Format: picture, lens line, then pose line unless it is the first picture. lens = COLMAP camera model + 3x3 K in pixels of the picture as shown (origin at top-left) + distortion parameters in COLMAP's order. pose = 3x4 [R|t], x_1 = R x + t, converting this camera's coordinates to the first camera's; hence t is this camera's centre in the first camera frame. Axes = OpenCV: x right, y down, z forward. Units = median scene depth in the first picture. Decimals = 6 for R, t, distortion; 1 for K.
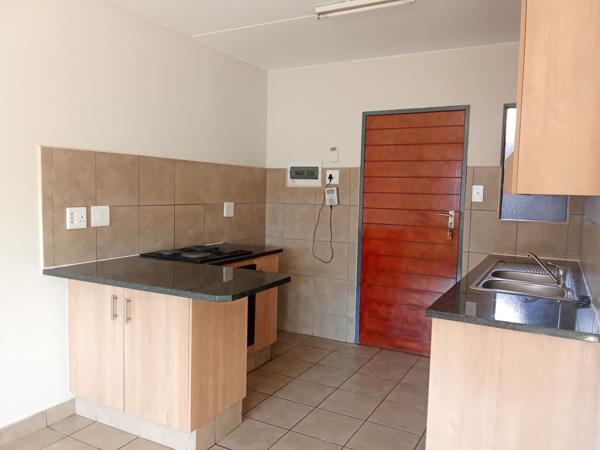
lens RADIAL K [[477.5, 0, 298.6], [0, 477.5, 225.3], [0, 0, 1]] dist [0.051916, -0.004387]
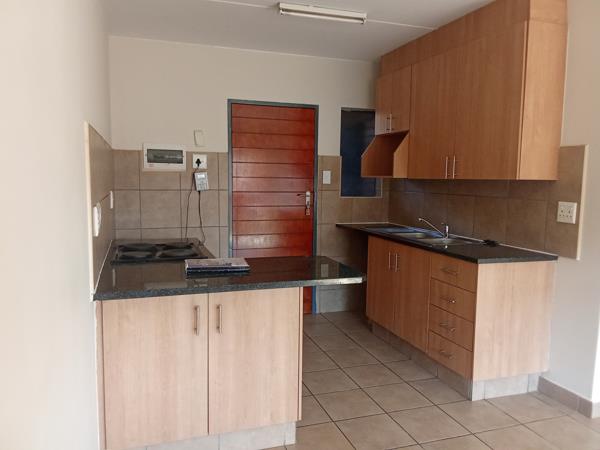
lens RADIAL K [[477.5, 0, 298.1], [0, 477.5, 223.5], [0, 0, 1]] dist [0.051916, -0.004387]
pose [[0.678240, -0.083971, 0.730027, -0.530194], [0.054551, 0.996462, 0.063936, -0.026294], [-0.732813, -0.003540, 0.680421, 0.180919]]
